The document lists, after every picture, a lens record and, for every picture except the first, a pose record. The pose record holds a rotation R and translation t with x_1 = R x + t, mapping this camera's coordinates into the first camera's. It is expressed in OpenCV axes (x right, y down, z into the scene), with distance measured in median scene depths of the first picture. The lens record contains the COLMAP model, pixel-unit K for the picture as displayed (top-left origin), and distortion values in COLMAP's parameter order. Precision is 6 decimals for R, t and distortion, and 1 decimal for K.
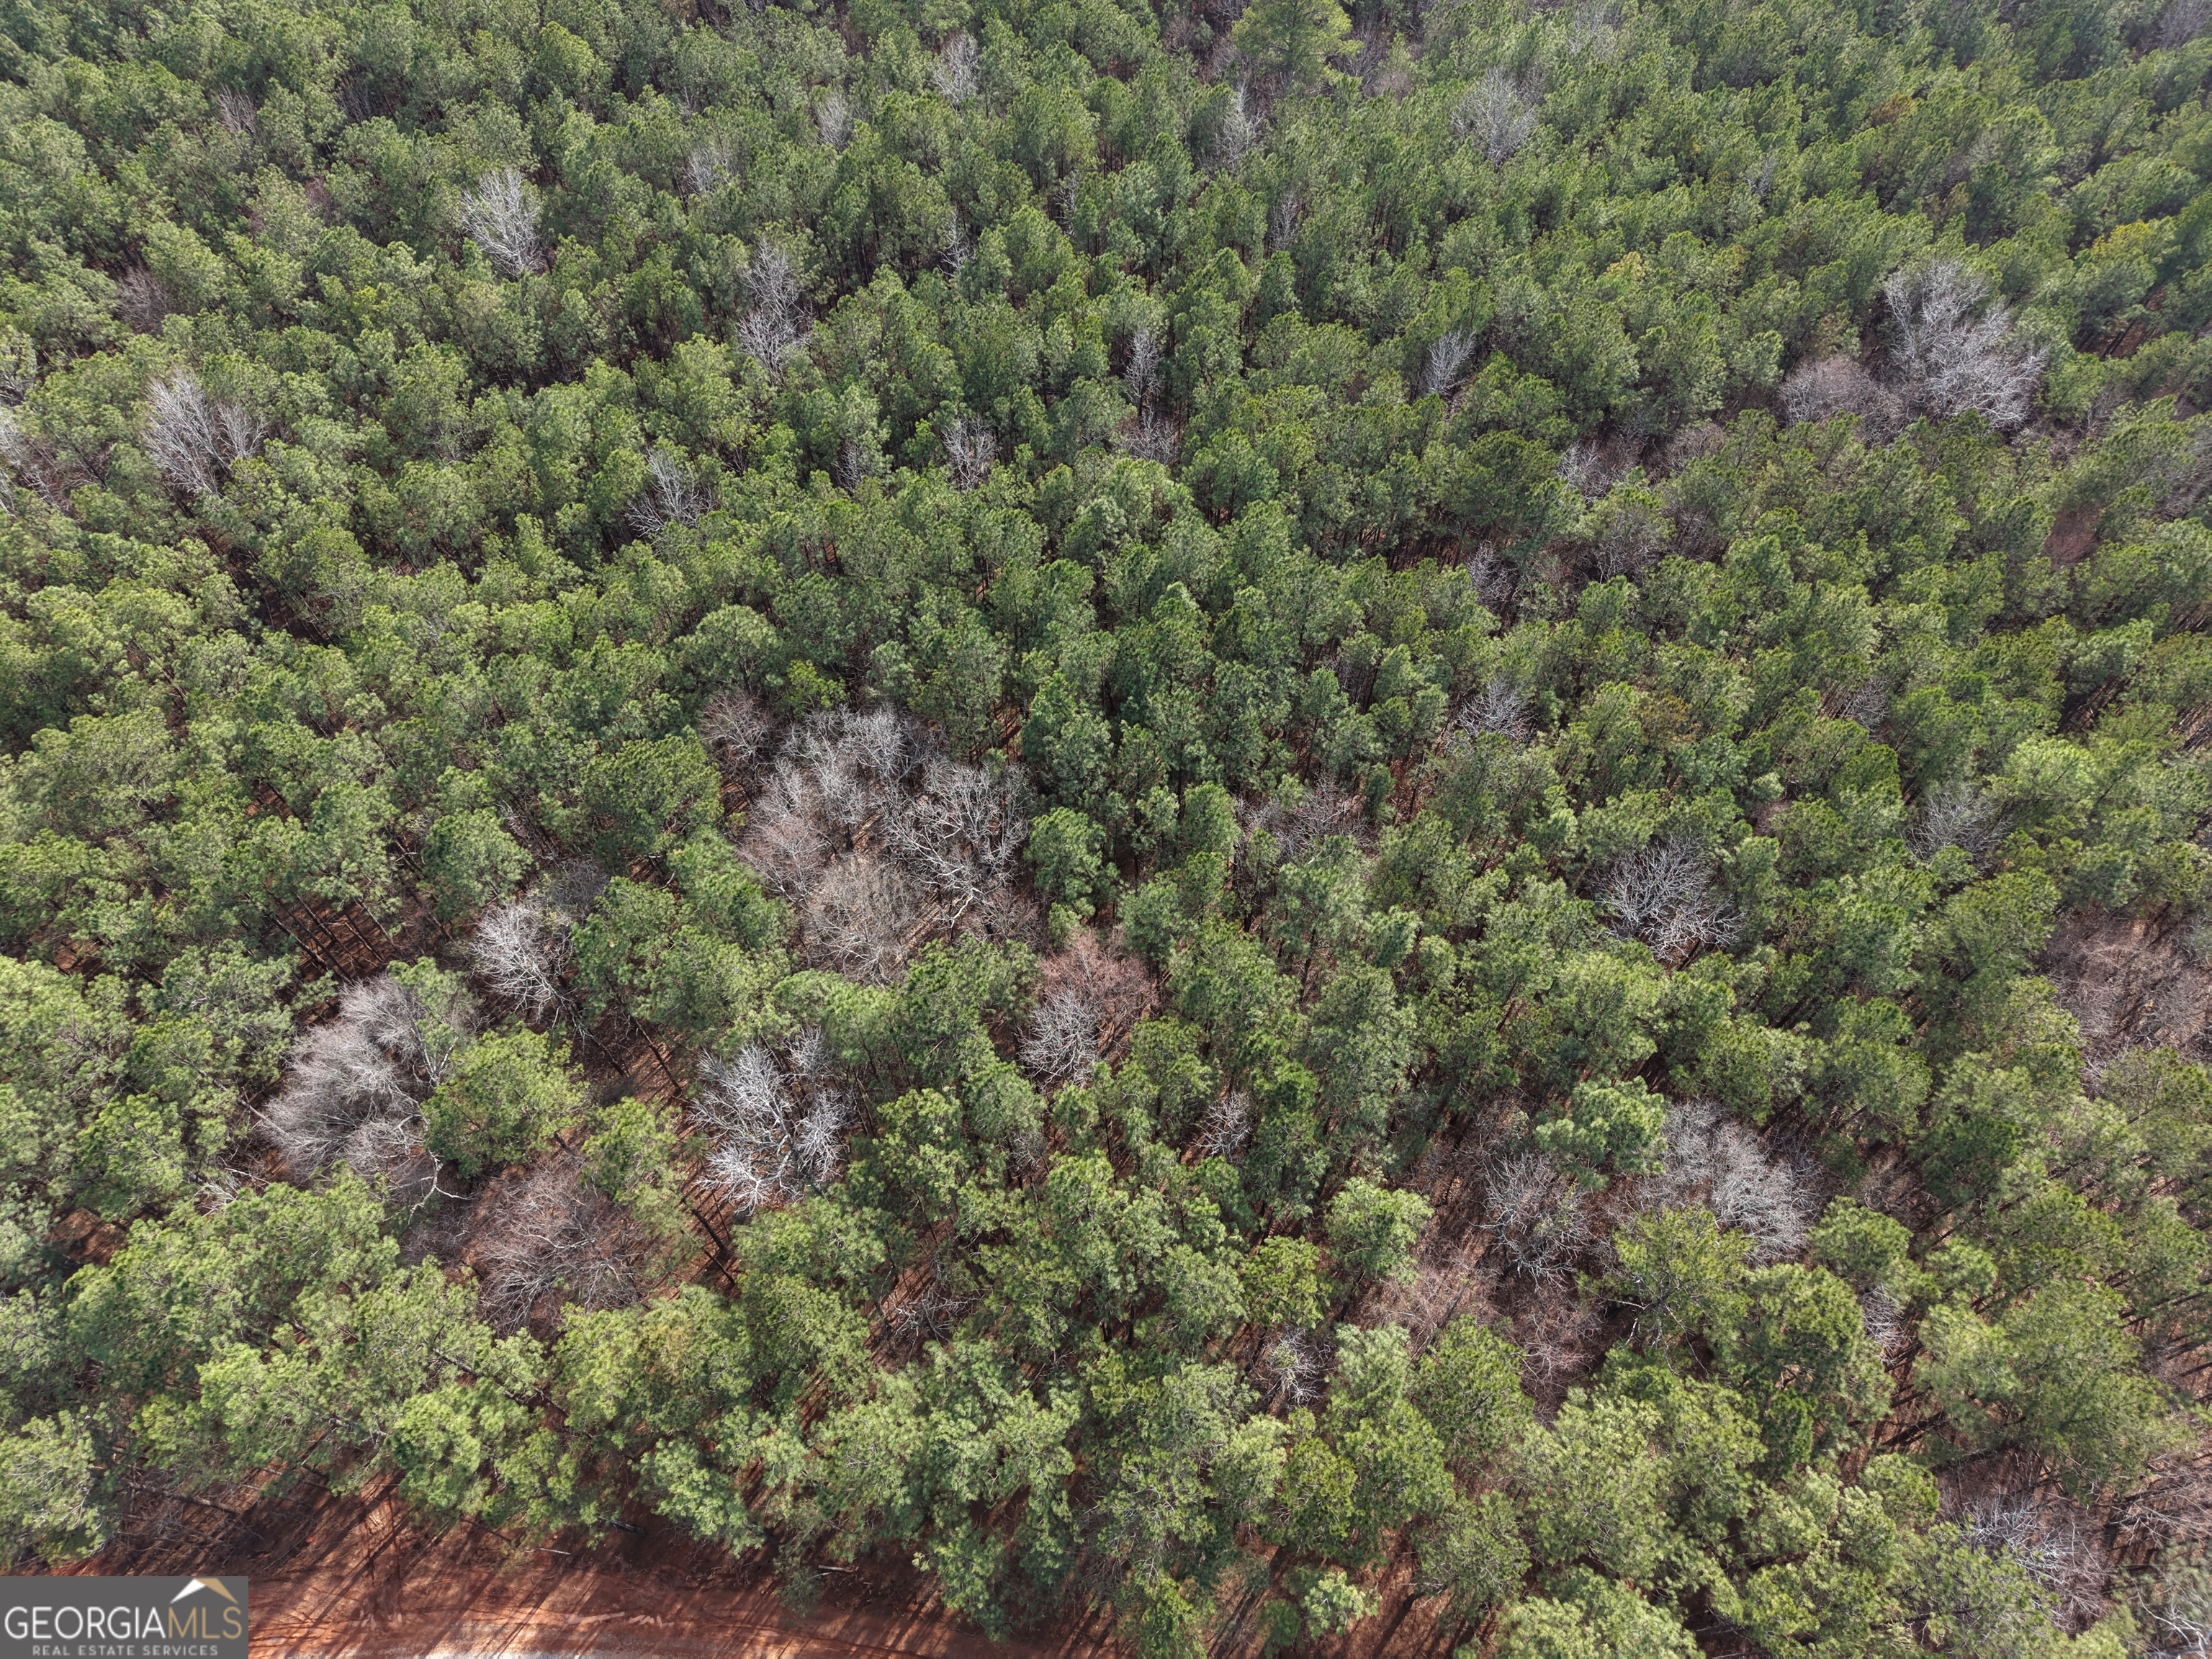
lens RADIAL K [[1480.9, 0, 1107.9], [0, 1480.9, 826.5], [0, 0, 1]] dist [0.020393, -0.015738]
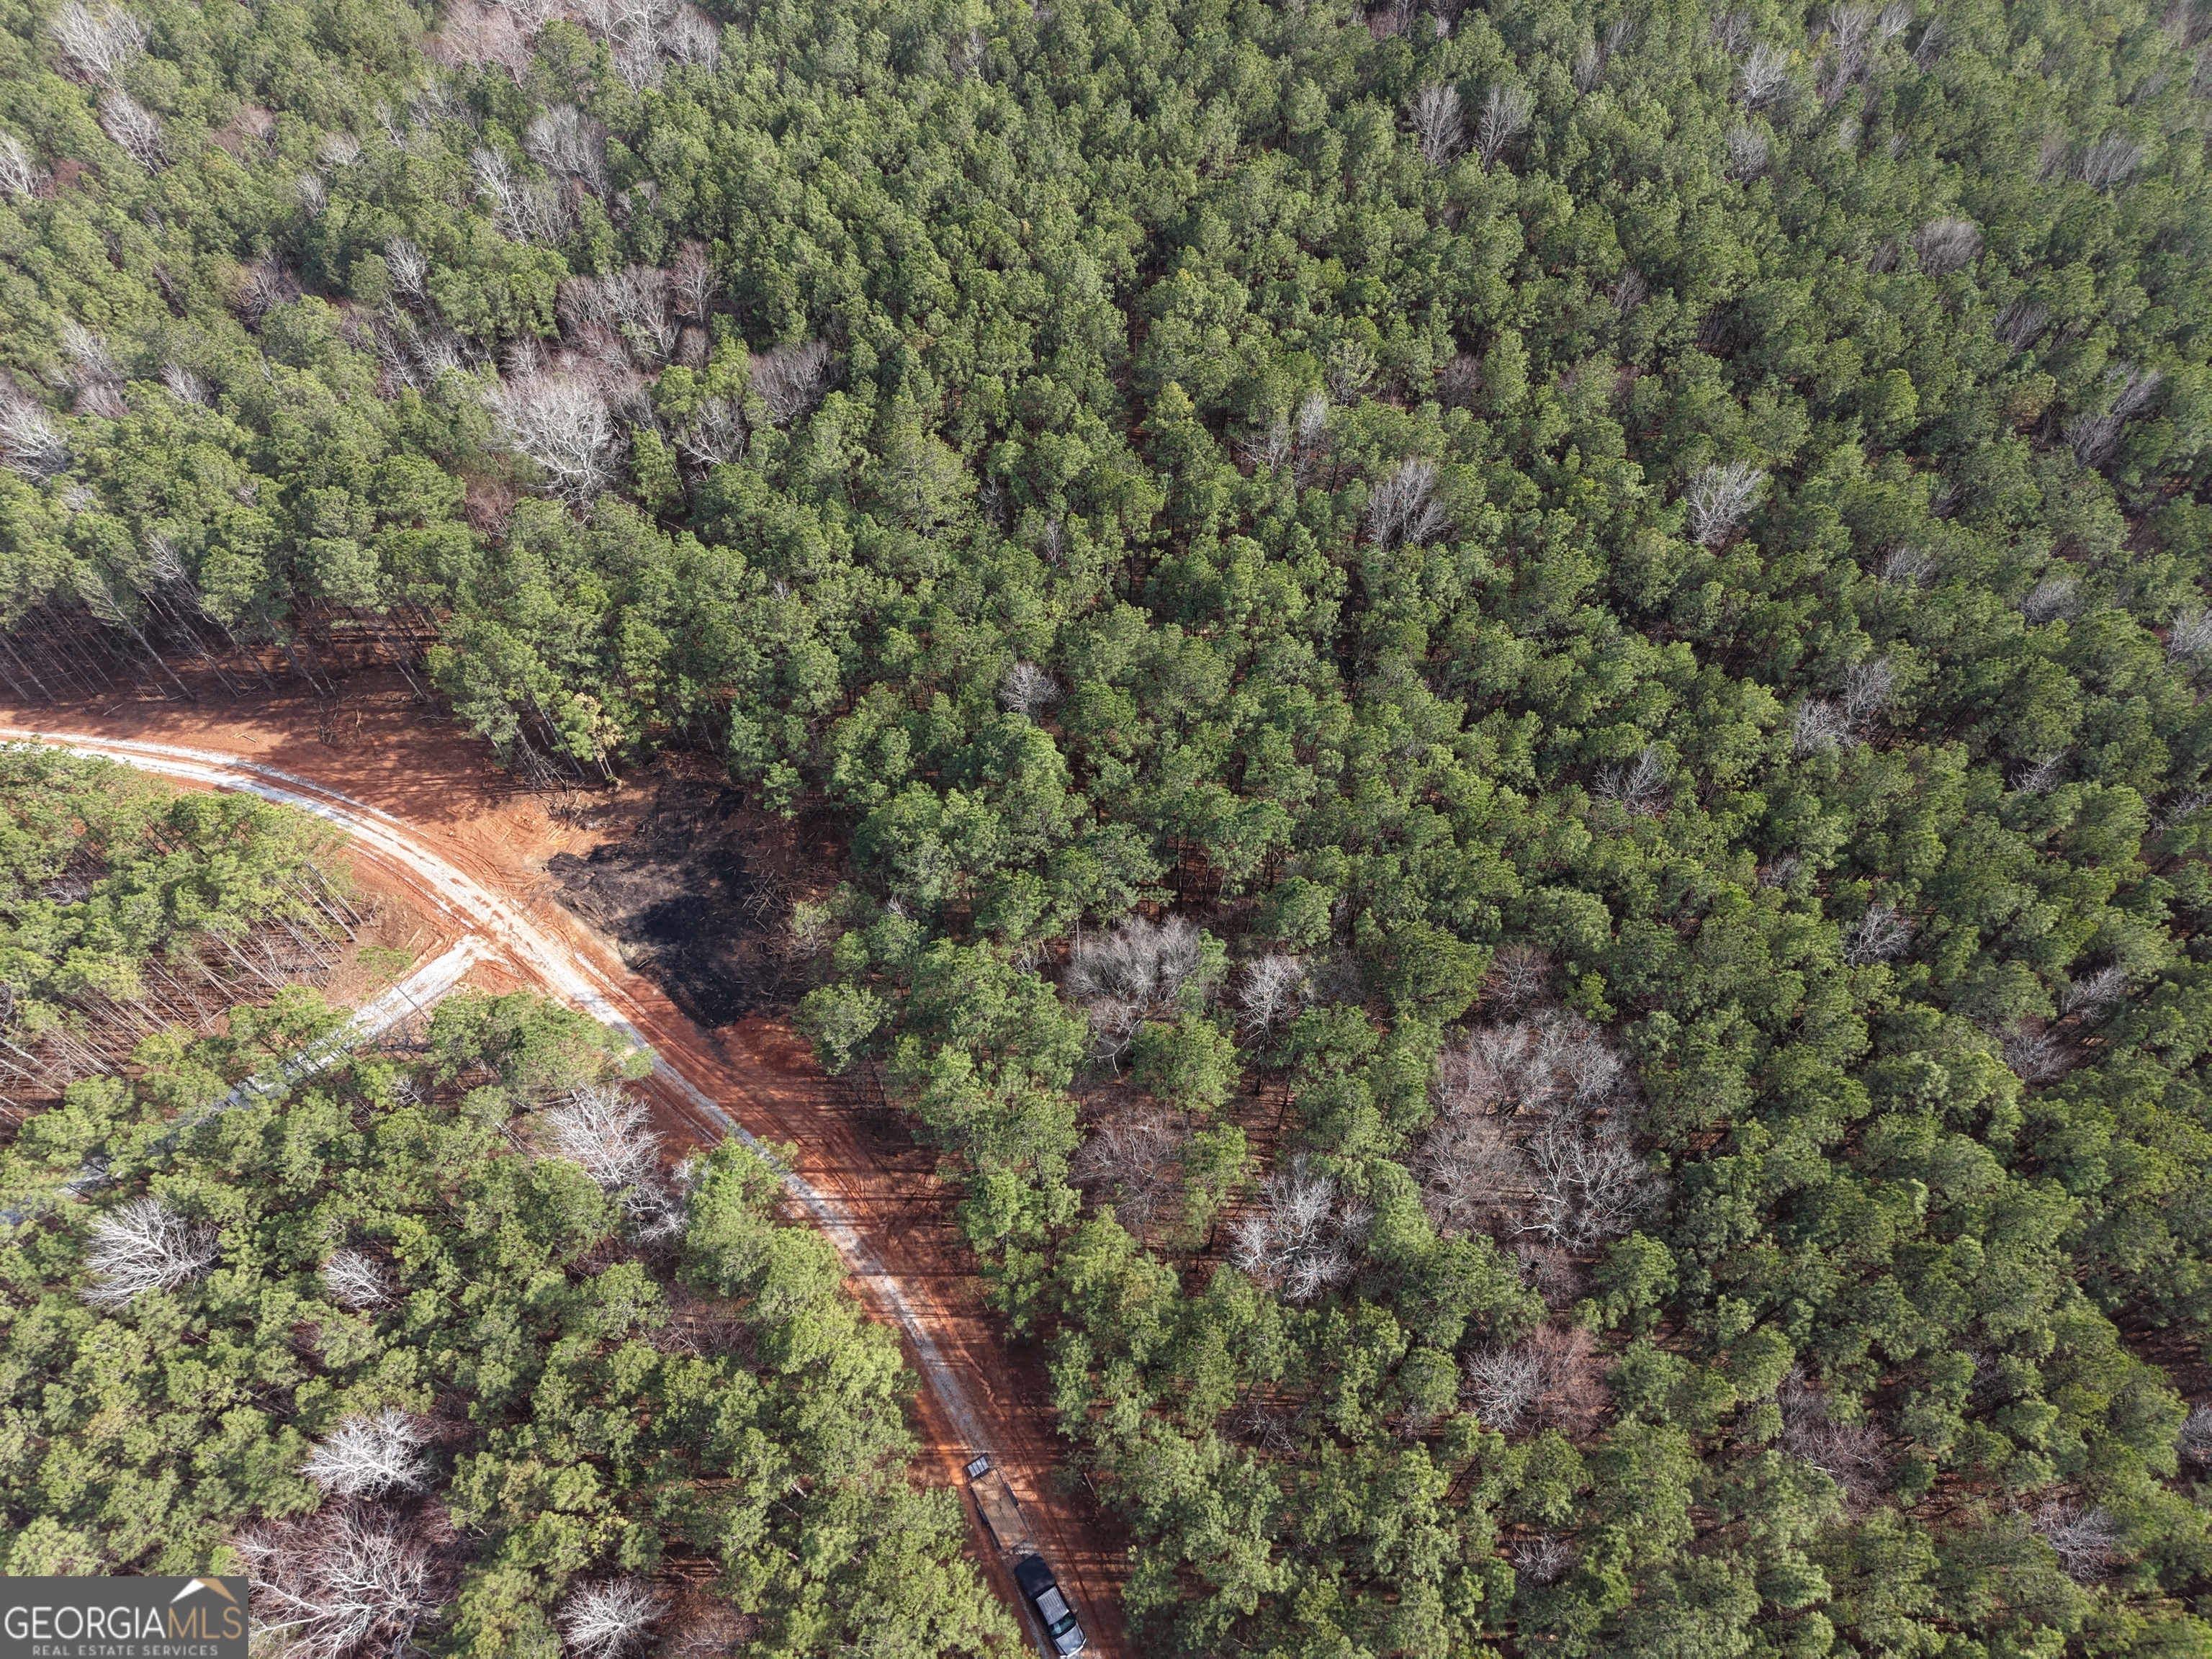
lens RADIAL K [[1474.6, 0, 1106.0], [0, 1474.6, 829.5], [0, 0, 1]] dist [0.035676, -0.036281]
pose [[0.579863, 0.691274, -0.431159, -0.007564], [-0.691186, 0.697569, 0.188835, -0.134774], [0.431300, 0.188513, 0.882294, -0.216138]]
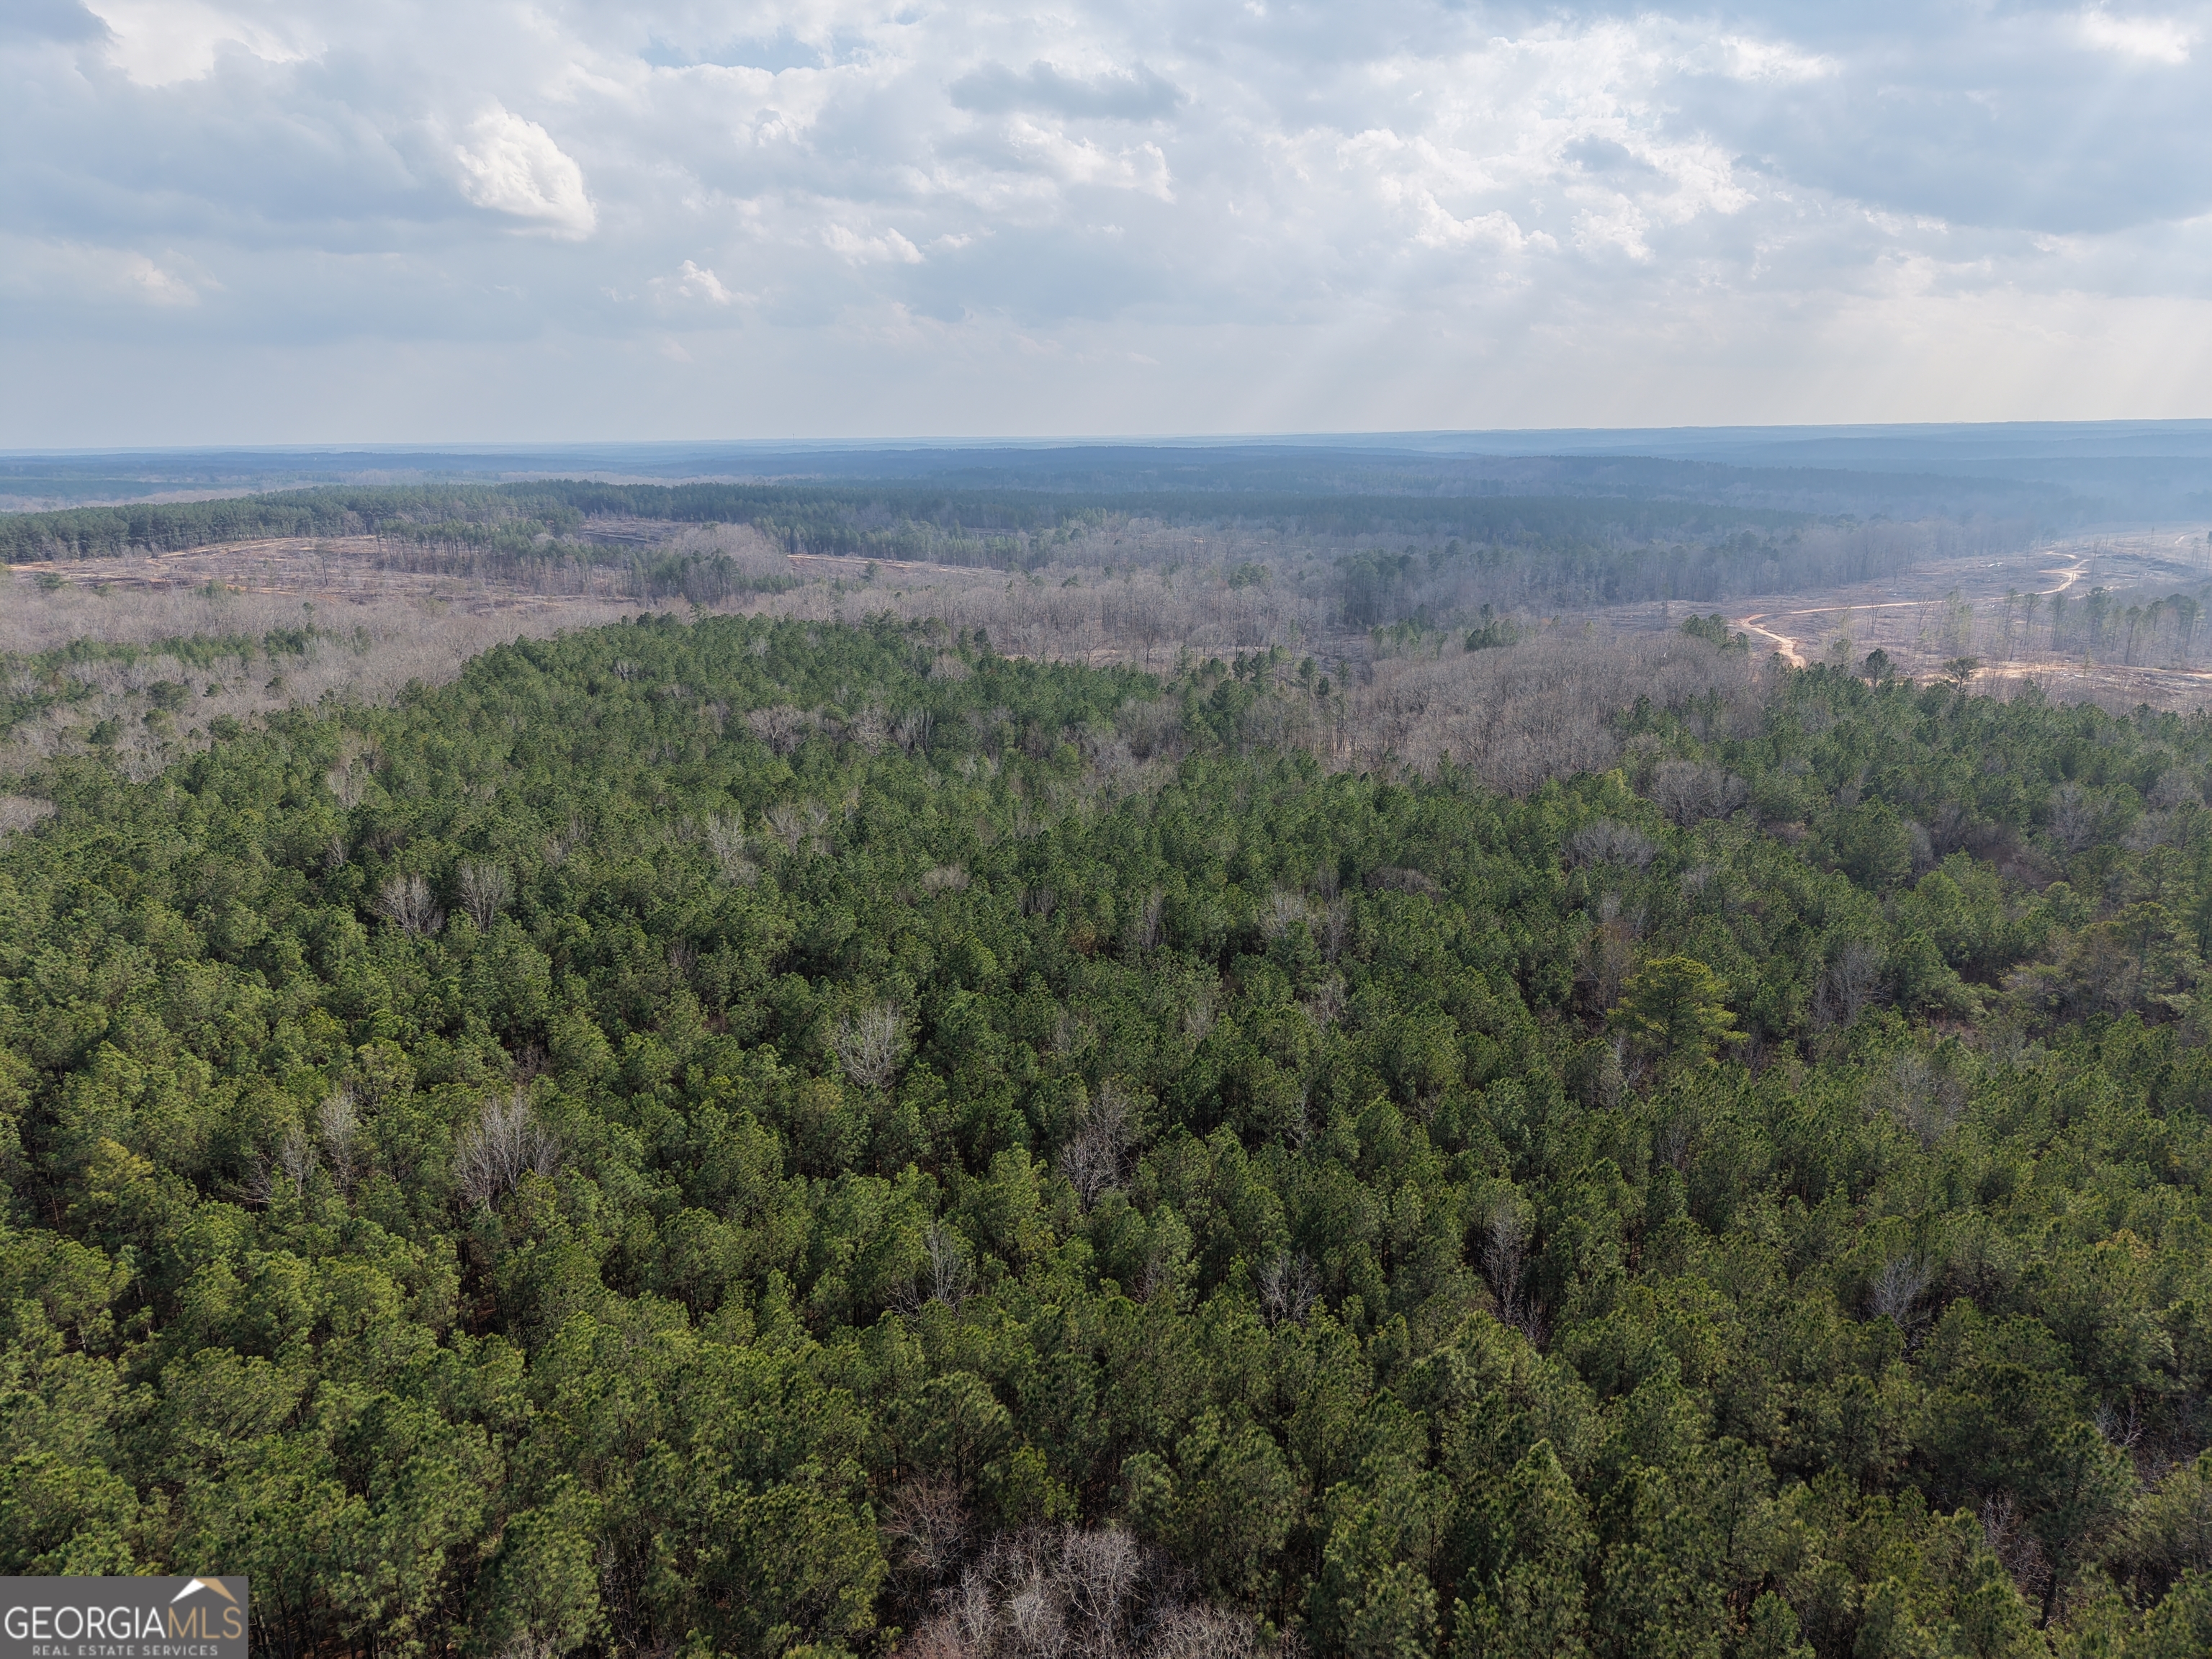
lens RADIAL K [[1474.6, 0, 1106.0], [0, 1474.6, 829.5], [0, 0, 1]] dist [0.035676, -0.036281]
pose [[0.965572, 0.069273, -0.250742, -0.000770], [-0.221109, 0.726350, -0.650789, 0.137622], [0.137044, 0.683825, 0.716660, 0.219504]]
